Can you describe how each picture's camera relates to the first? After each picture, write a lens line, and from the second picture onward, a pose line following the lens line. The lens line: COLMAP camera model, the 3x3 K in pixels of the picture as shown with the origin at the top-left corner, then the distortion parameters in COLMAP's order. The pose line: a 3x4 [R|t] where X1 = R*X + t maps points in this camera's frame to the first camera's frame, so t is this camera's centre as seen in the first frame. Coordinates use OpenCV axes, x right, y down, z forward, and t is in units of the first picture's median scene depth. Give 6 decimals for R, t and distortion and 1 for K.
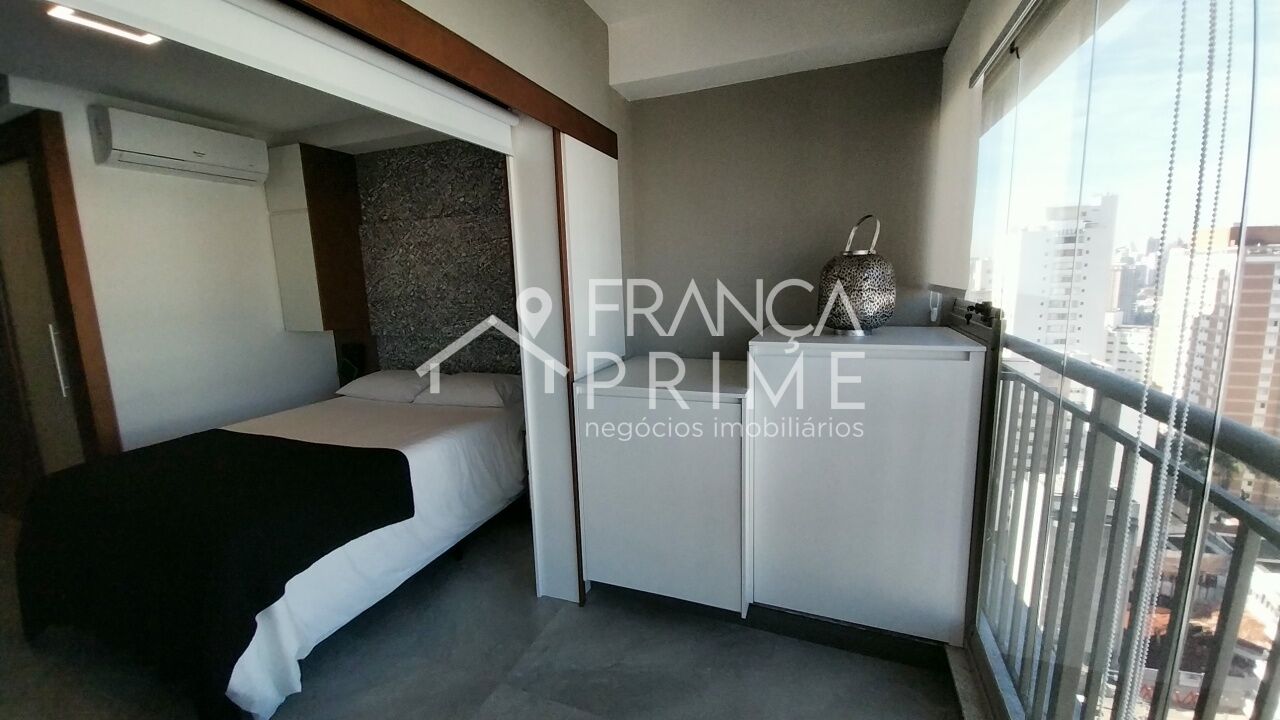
lens RADIAL K [[505.3, 0, 631.4], [0, 505.3, 360.1], [0, 0, 1]] dist [-0.007852, -0.002706]
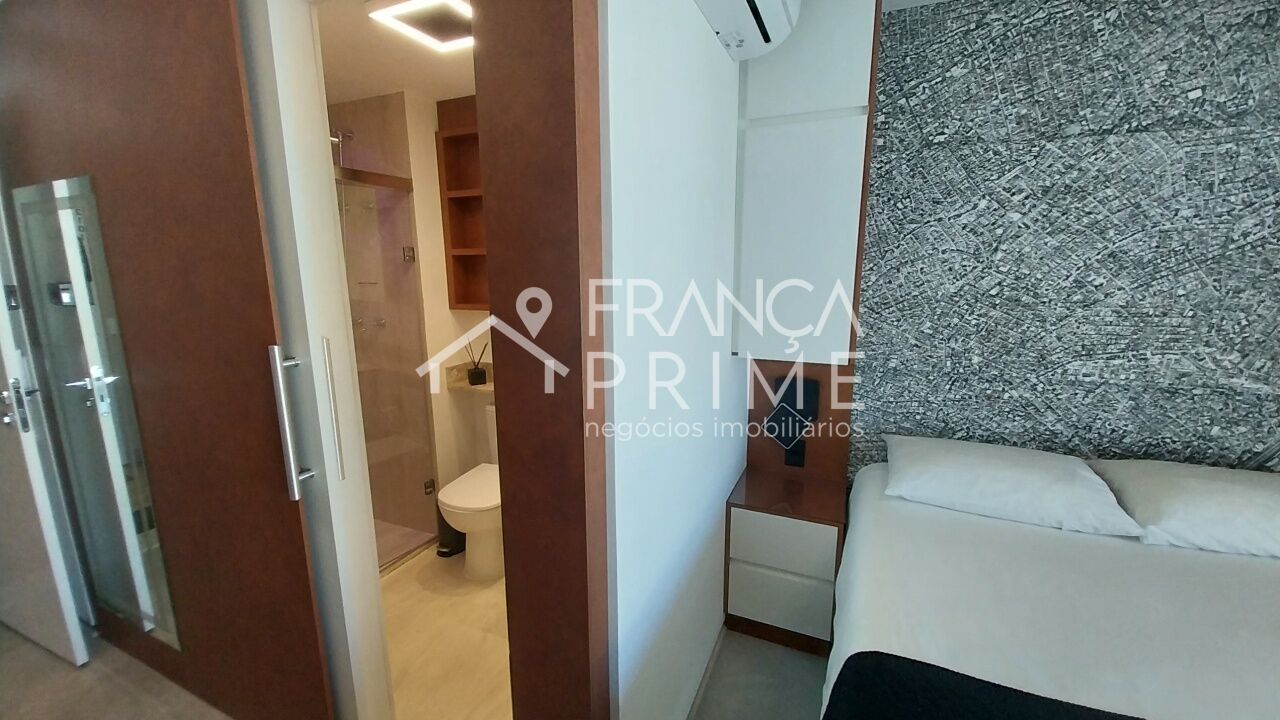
lens RADIAL K [[505.3, 0, 632.3], [0, 505.3, 364.5], [0, 0, 1]] dist [-0.007852, -0.002706]
pose [[0.998793, 0.035408, -0.034049, -0.814313], [-0.034759, 0.999207, 0.019446, -0.058684], [0.034711, -0.018239, 0.999231, 0.509692]]
